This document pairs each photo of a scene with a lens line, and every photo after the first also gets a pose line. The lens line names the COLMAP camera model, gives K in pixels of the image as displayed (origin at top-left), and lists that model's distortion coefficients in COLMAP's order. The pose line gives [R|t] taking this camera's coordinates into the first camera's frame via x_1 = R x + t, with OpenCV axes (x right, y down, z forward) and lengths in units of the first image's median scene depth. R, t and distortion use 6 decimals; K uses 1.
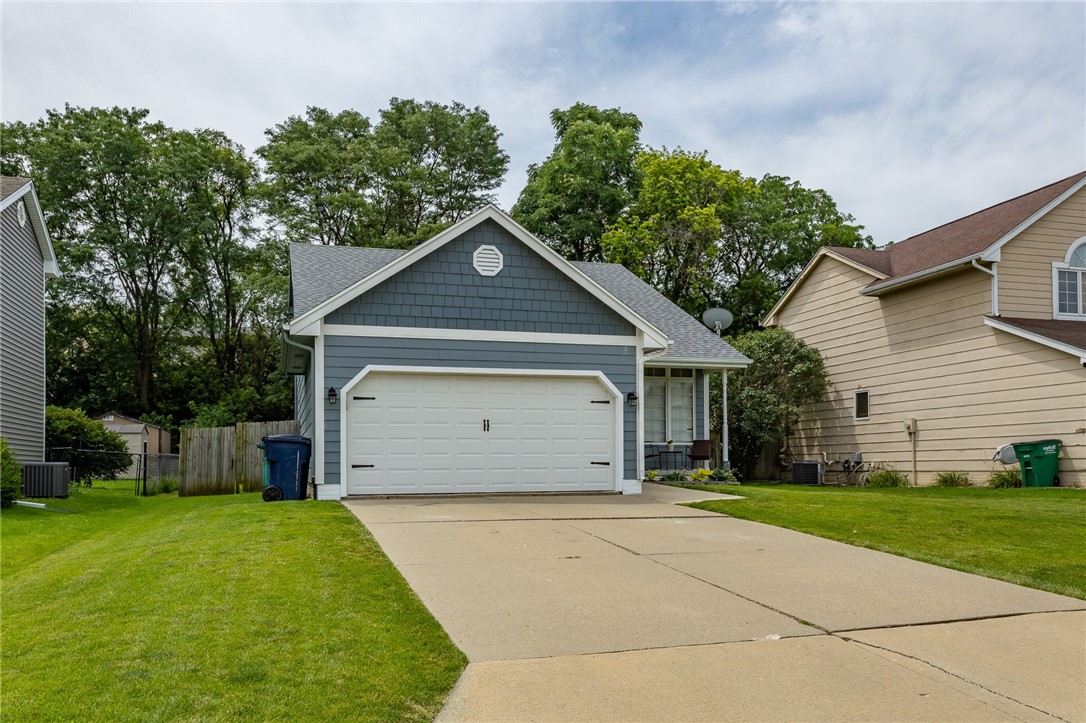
lens RADIAL K [[901.9, 0, 544.2], [0, 901.9, 362.7], [0, 0, 1]] dist [0.015342, 0.000283]
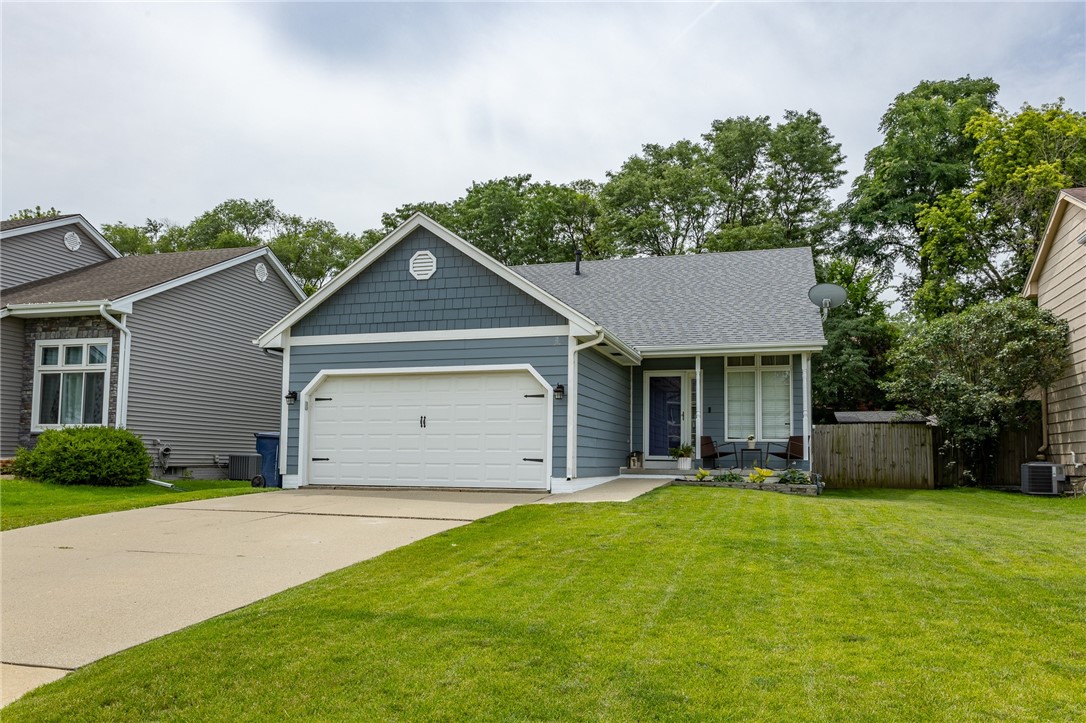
lens RADIAL K [[799.6, 0, 539.8], [0, 799.6, 332.4], [0, 0, 1]] dist [0.003763, 0.005827]
pose [[0.827579, -0.075539, -0.556244, 0.551357], [0.049410, 0.996861, -0.061865, 0.029266], [0.559171, 0.023714, 0.828713, 0.294525]]
